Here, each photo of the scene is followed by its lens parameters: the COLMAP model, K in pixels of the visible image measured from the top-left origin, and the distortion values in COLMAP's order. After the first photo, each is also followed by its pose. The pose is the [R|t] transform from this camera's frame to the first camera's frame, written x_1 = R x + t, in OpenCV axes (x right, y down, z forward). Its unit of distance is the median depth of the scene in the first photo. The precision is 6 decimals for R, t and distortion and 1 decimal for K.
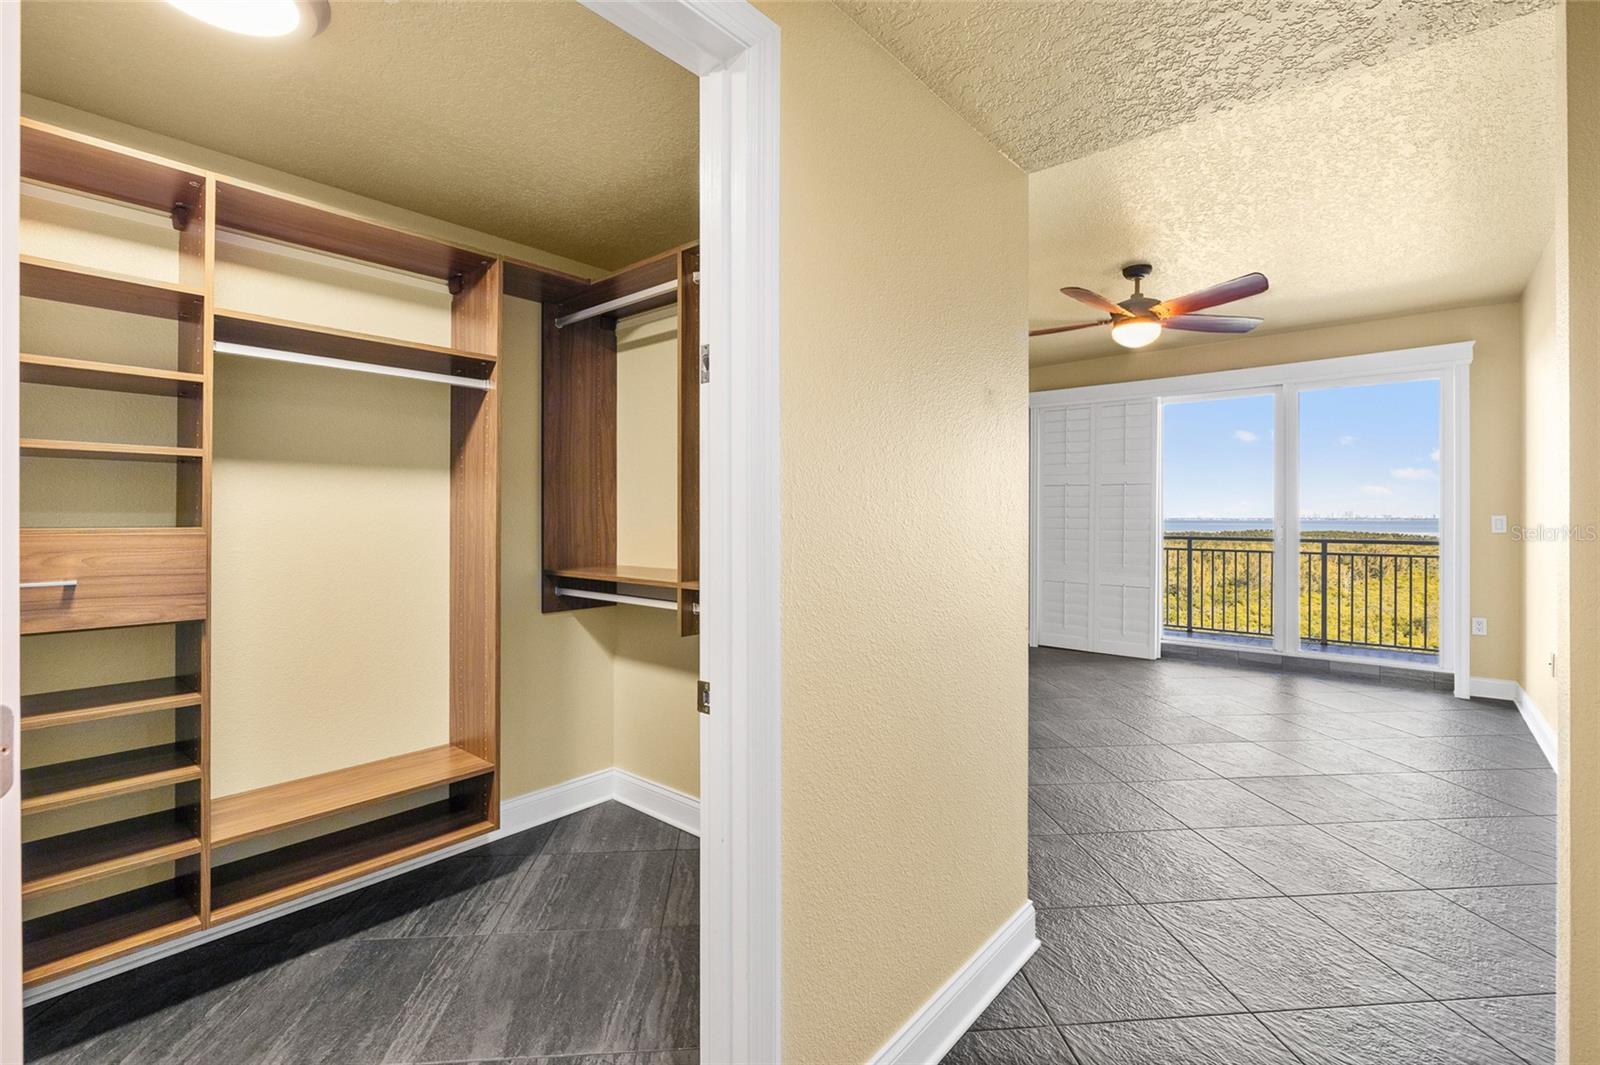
lens RADIAL K [[720.6, 0, 801.6], [0, 720.6, 526.7], [0, 0, 1]] dist [0.001449, 0.000211]
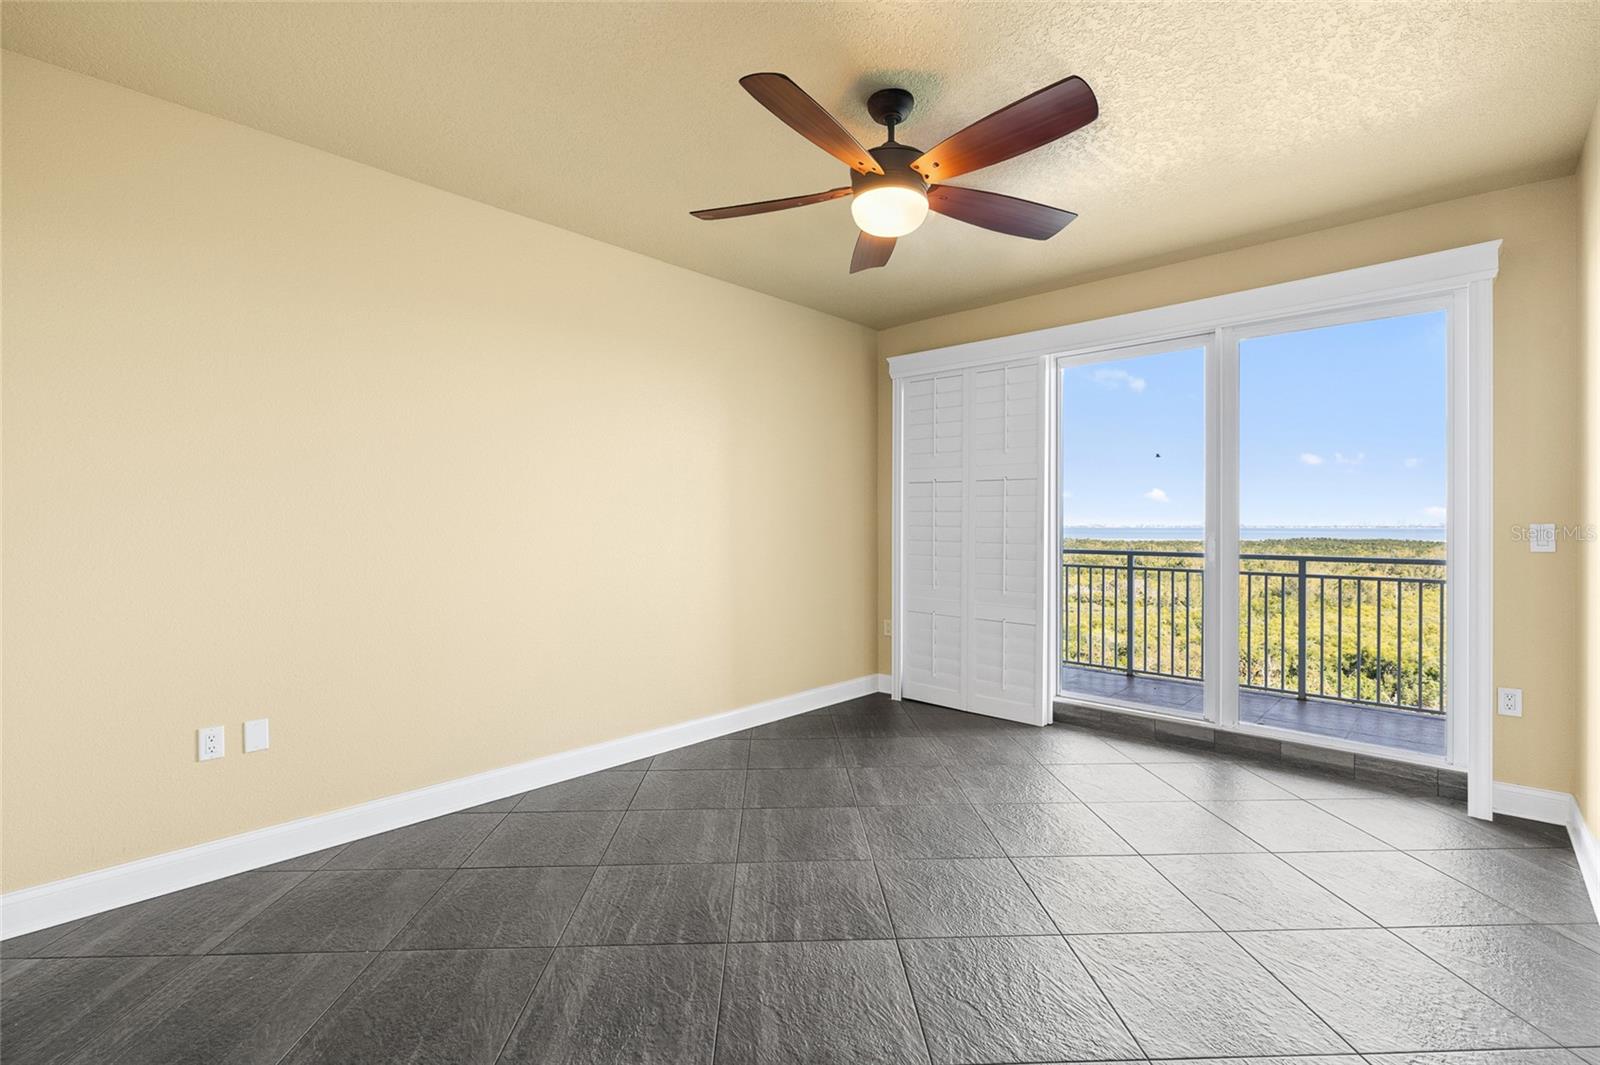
lens RADIAL K [[722.7, 0, 800.0], [0, 722.7, 532.5], [0, 0, 1]] dist [-0.000022, -0.000245]
pose [[0.998992, 0.003320, -0.044768, 0.311438], [-0.003353, 0.999994, -0.000677, -0.005235], [0.044766, 0.000827, 0.998997, 0.306510]]
